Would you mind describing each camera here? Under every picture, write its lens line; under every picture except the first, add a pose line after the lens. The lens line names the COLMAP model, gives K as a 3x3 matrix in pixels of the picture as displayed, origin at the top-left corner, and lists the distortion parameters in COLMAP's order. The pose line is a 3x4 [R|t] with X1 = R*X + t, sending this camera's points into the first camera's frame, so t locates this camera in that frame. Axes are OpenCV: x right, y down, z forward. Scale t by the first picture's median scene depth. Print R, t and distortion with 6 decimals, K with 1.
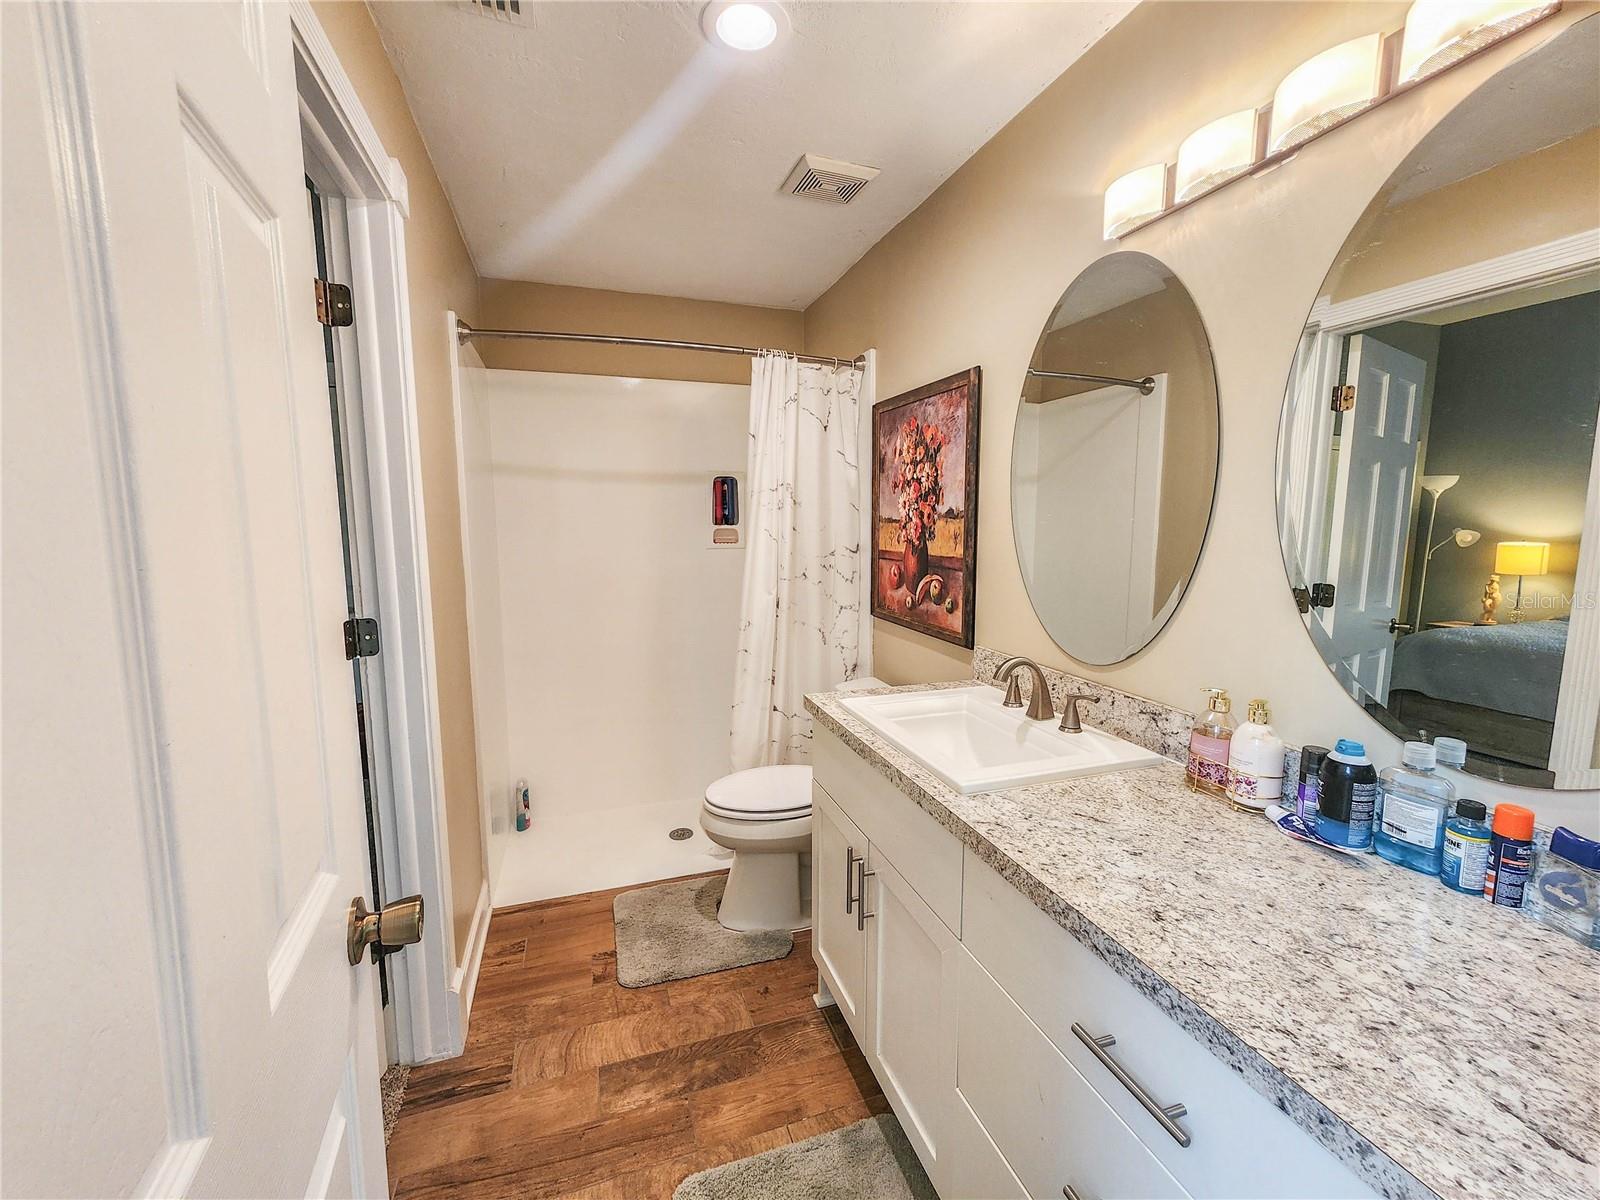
lens RADIAL K [[654.6, 0, 799.2], [0, 654.6, 594.3], [0, 0, 1]] dist [0.006336, 0.000677]
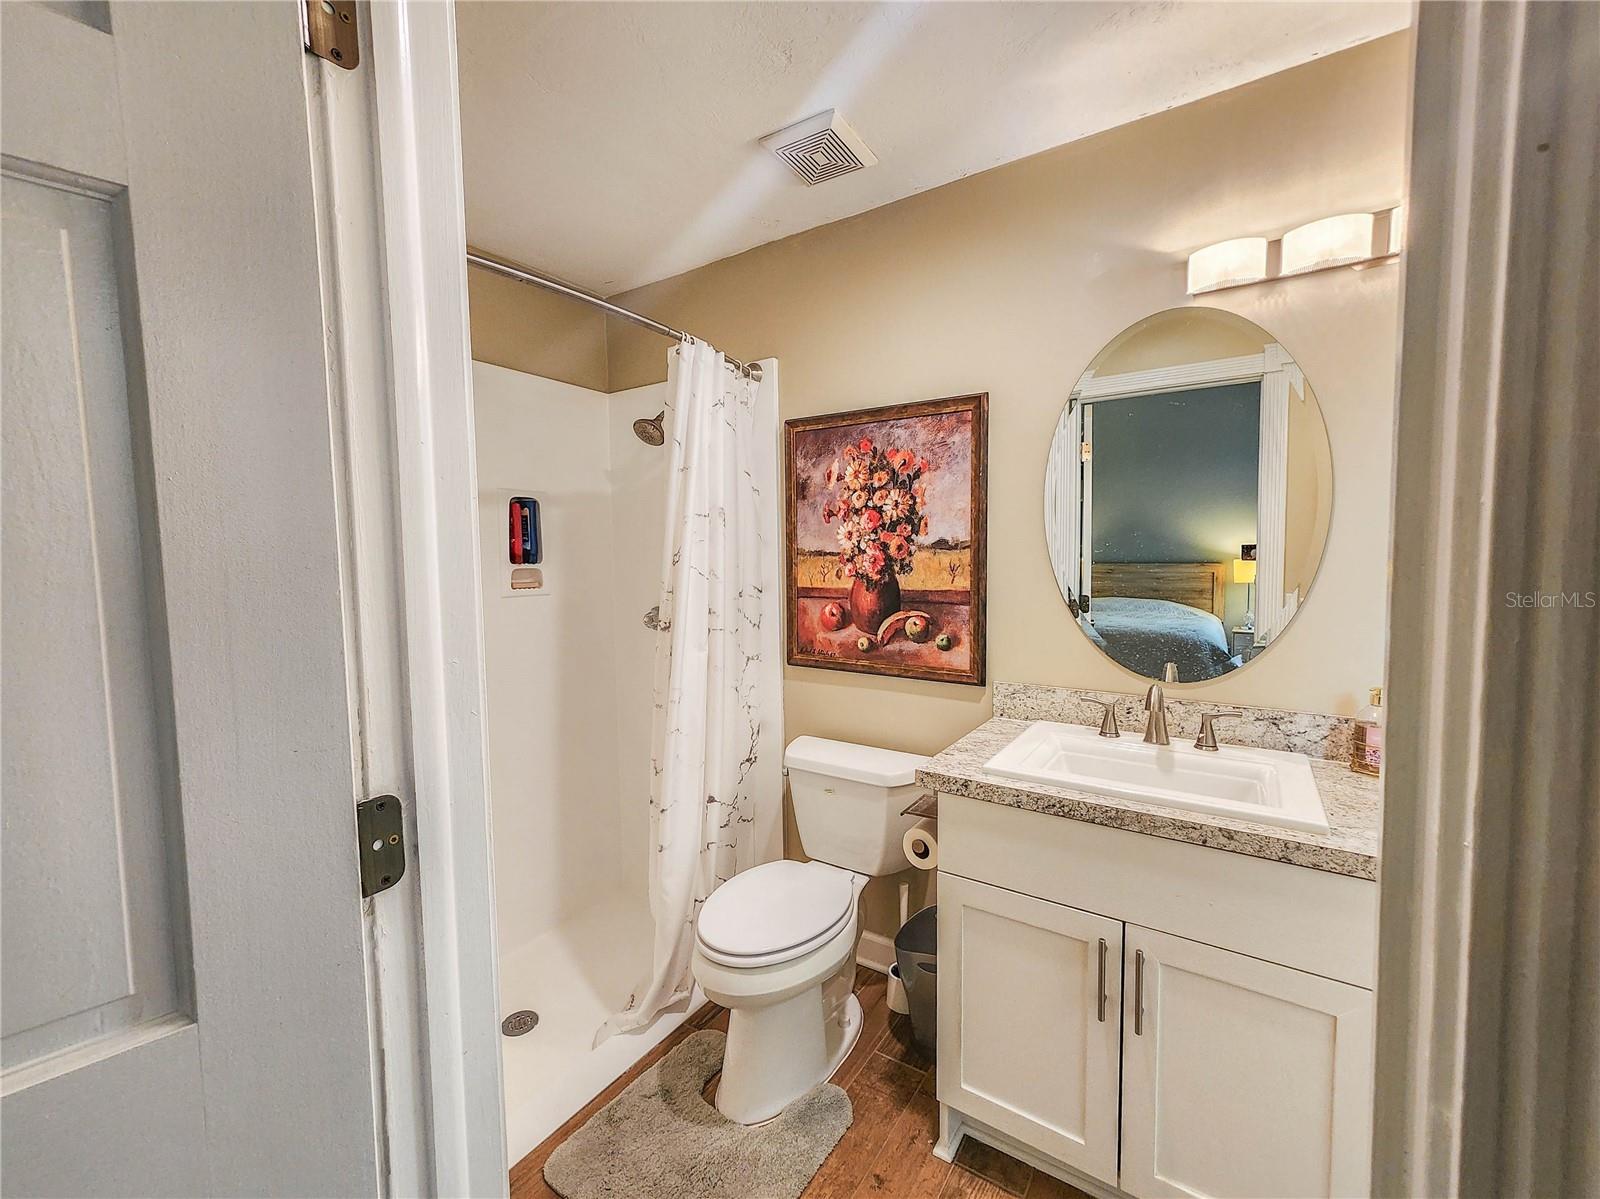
lens RADIAL K [[661.3, 0, 800.0], [0, 661.3, 594.6], [0, 0, 1]] dist [0.006167, 0.000488]
pose [[0.791568, -0.046543, 0.609306, -0.481287], [0.081490, 0.996230, -0.029766, -0.037626], [-0.605624, 0.073214, 0.792376, 0.357074]]
